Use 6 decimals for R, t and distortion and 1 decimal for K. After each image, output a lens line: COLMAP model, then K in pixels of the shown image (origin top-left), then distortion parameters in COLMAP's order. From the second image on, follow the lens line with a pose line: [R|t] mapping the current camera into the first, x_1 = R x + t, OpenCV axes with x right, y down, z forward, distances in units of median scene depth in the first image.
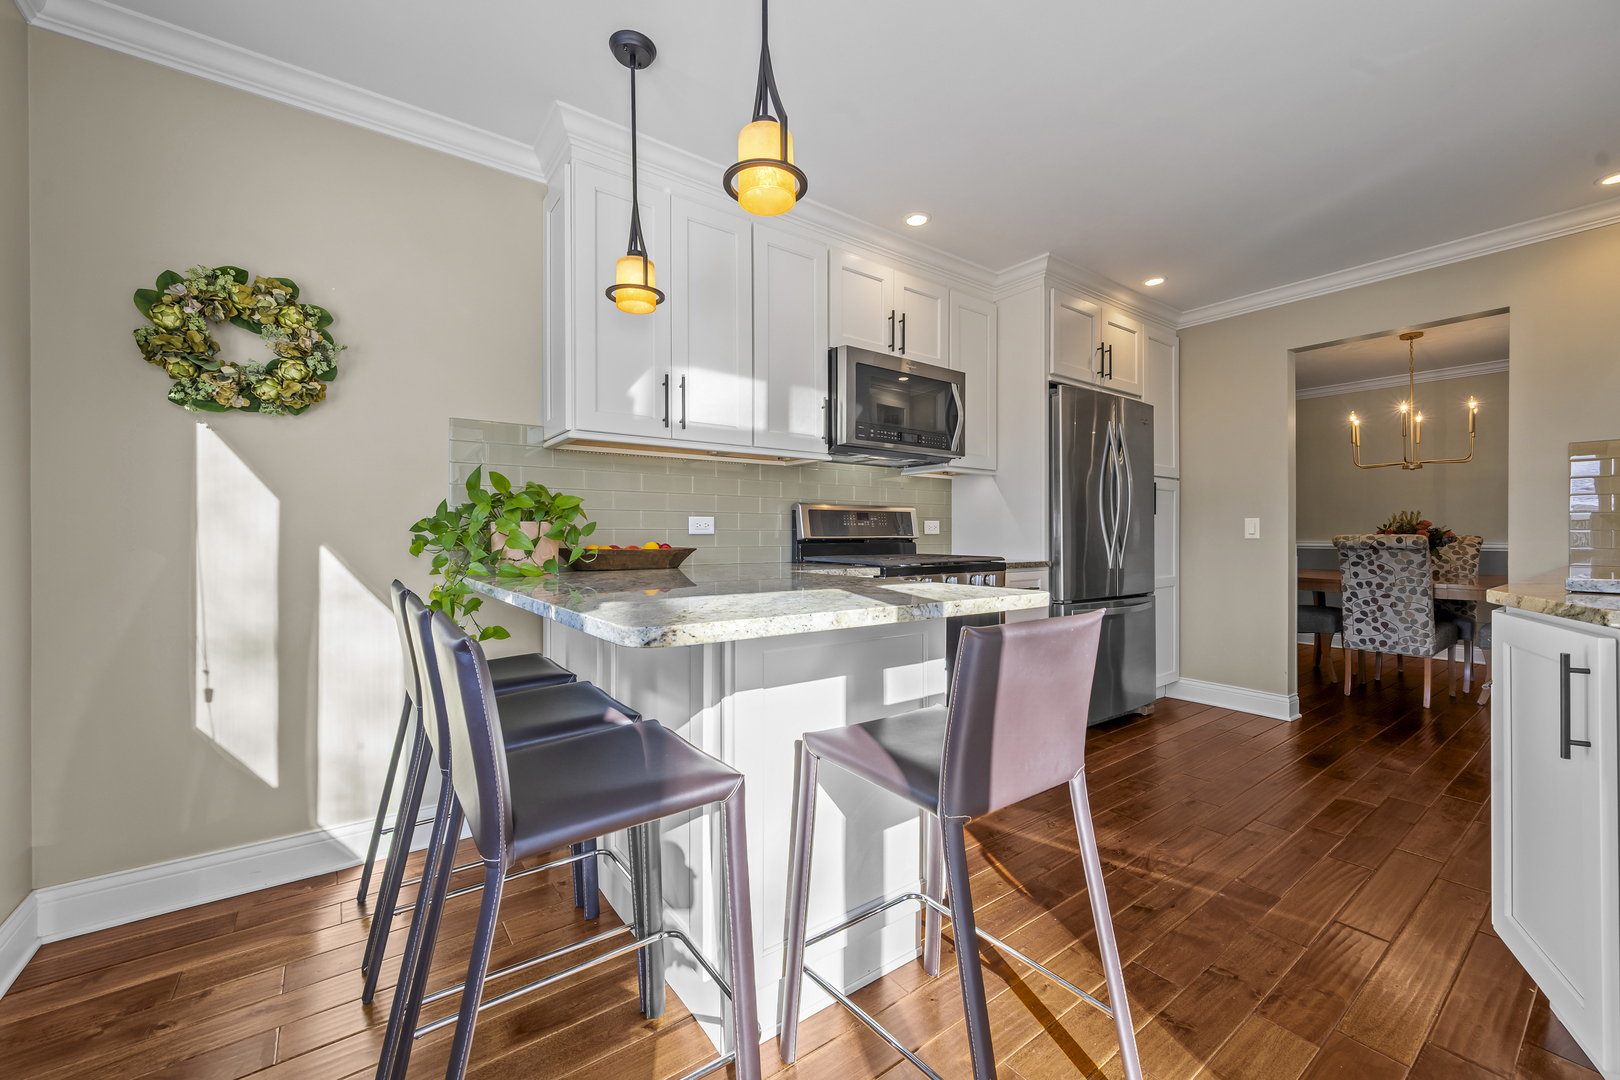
lens RADIAL K [[641.3, 0, 810.6], [0, 641.3, 535.6], [0, 0, 1]] dist [0.002440, 0.000423]
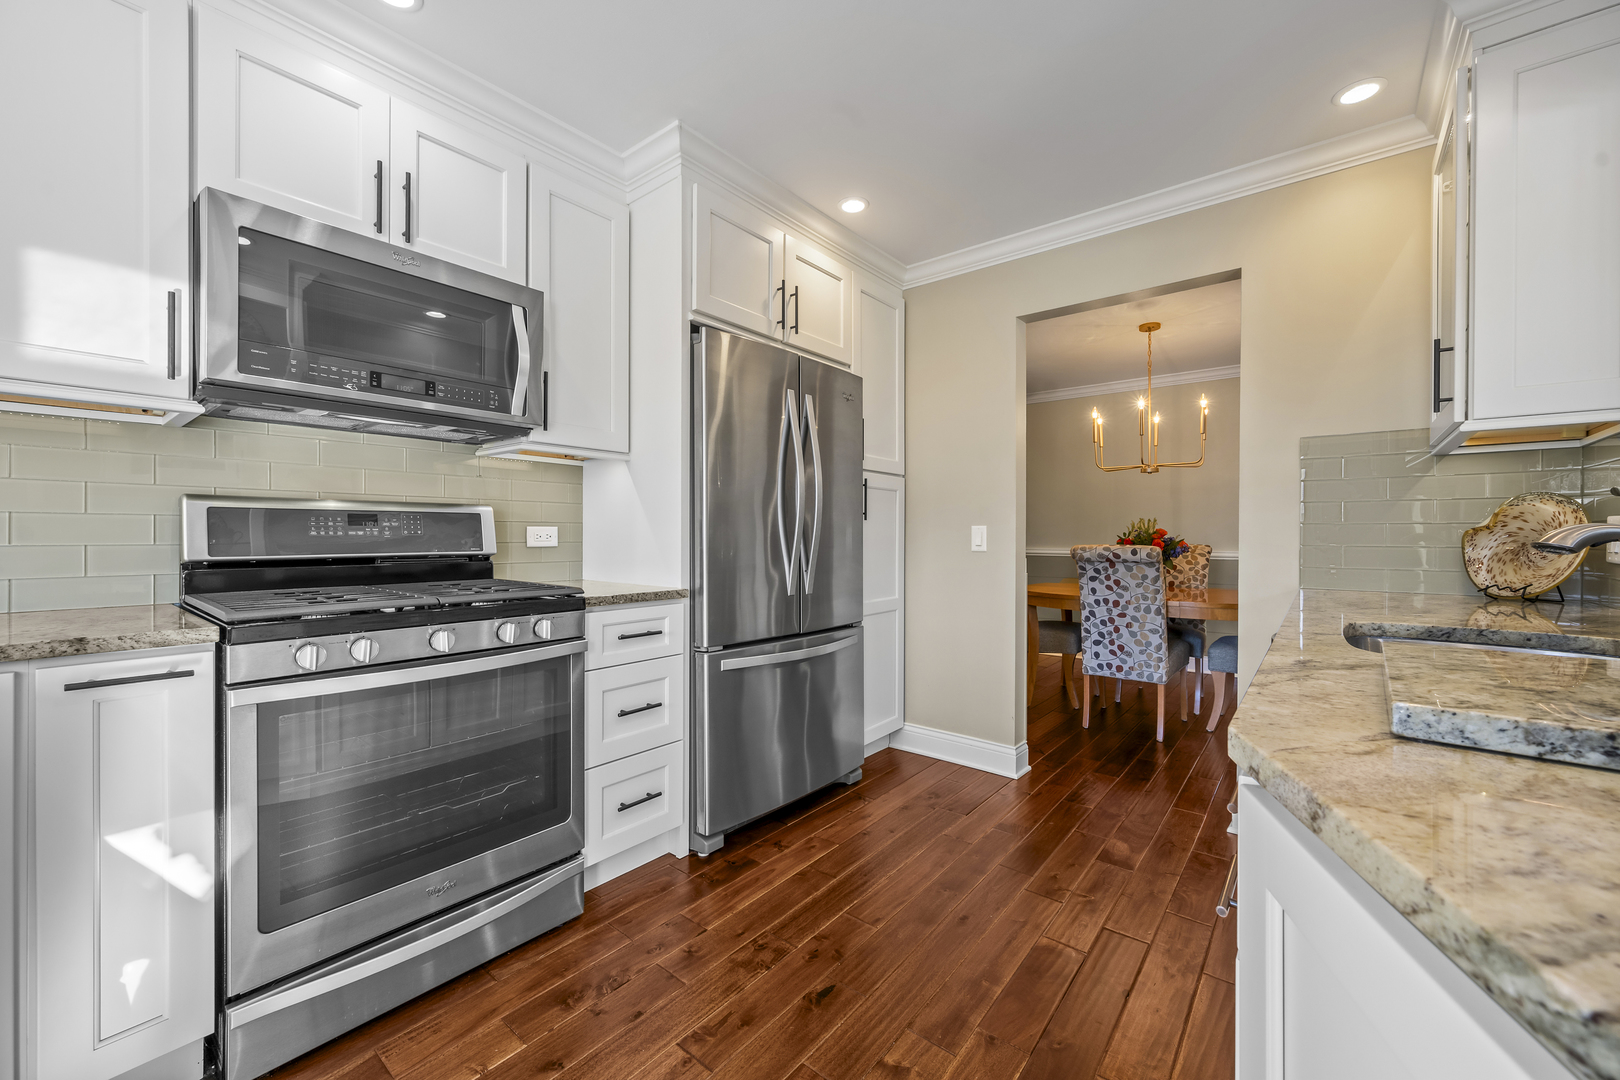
lens RADIAL K [[641.3, 0, 807.8], [0, 641.3, 540.1], [0, 0, 1]] dist [0.002440, 0.000423]
pose [[0.969619, 0.000513, 0.244621, 0.271276], [-0.001535, 0.999991, 0.003988, -0.011631], [-0.244617, -0.004242, 0.969610, 0.262365]]
